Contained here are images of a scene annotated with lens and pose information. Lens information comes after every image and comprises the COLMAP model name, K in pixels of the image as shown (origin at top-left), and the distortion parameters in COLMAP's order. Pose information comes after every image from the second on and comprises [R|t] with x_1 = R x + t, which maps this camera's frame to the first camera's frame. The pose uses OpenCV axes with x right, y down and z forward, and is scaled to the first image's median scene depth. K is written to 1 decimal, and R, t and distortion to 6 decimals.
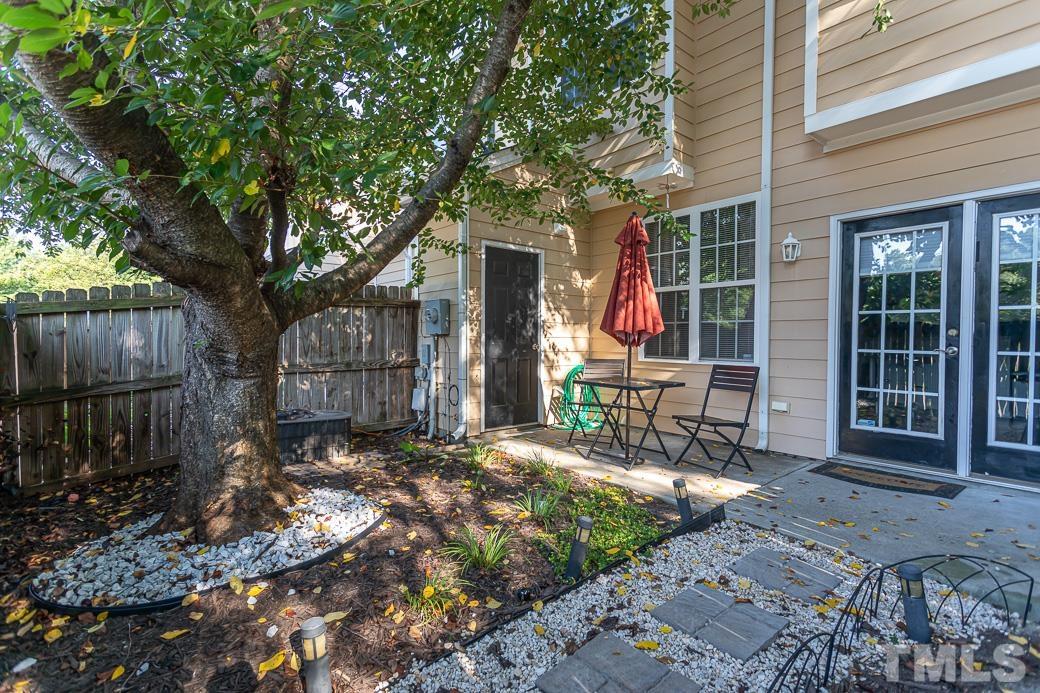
lens RADIAL K [[487.6, 0, 506.2], [0, 487.6, 347.3], [0, 0, 1]] dist [-0.002376, -0.000101]
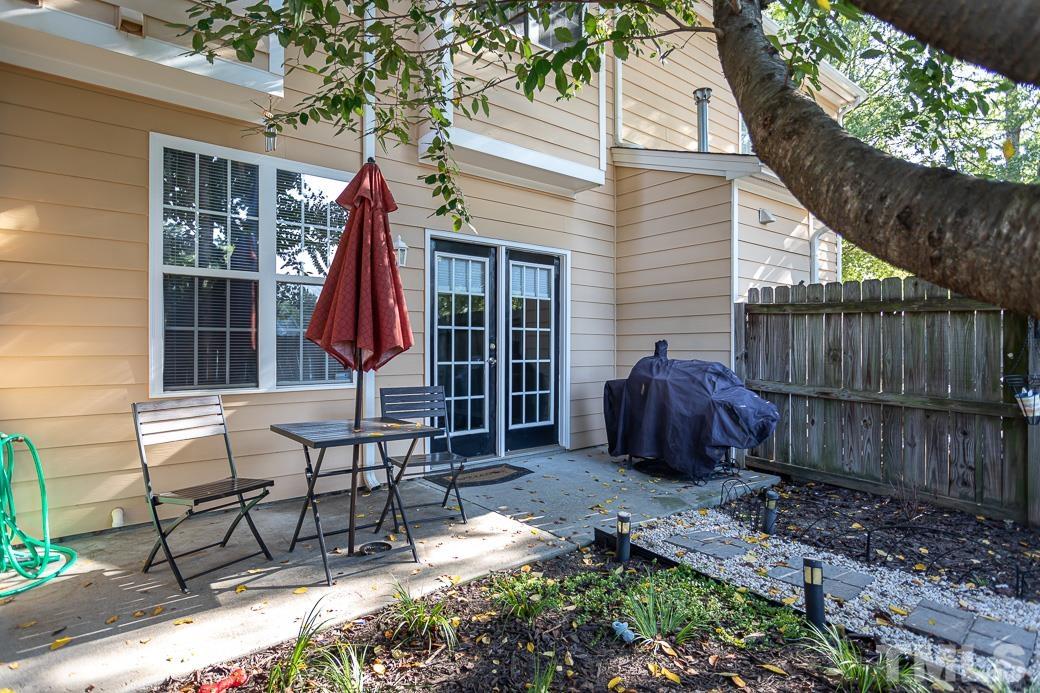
lens RADIAL K [[563.4, 0, 510.5], [0, 563.4, 343.5], [0, 0, 1]] dist [0.001913, 0.002209]
pose [[-0.014224, -0.004519, 0.999889, -0.565786], [0.018177, 0.999823, 0.004777, -0.044593], [-0.999734, 0.018243, -0.014139, 0.987995]]
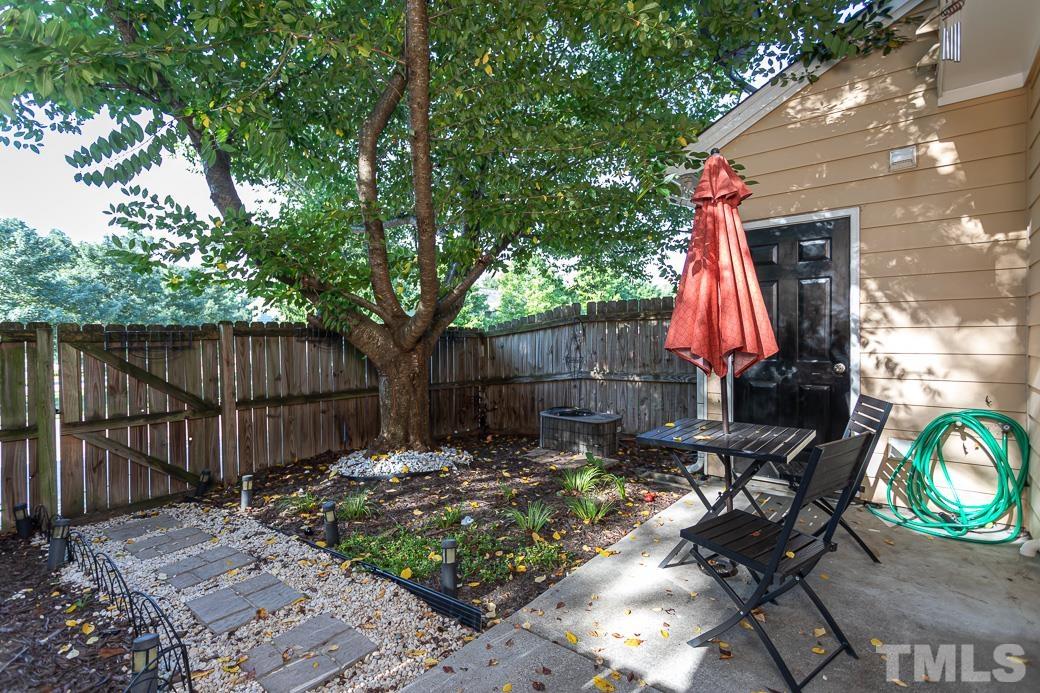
lens RADIAL K [[510.8, 0, 572.2], [0, 510.8, 340.2], [0, 0, 1]] dist [-0.000173, 0.000318]
pose [[0.211707, -0.000948, -0.977333, 0.983873], [0.007307, 0.999973, 0.000613, -0.054130], [0.977306, -0.007271, 0.211709, 0.804708]]
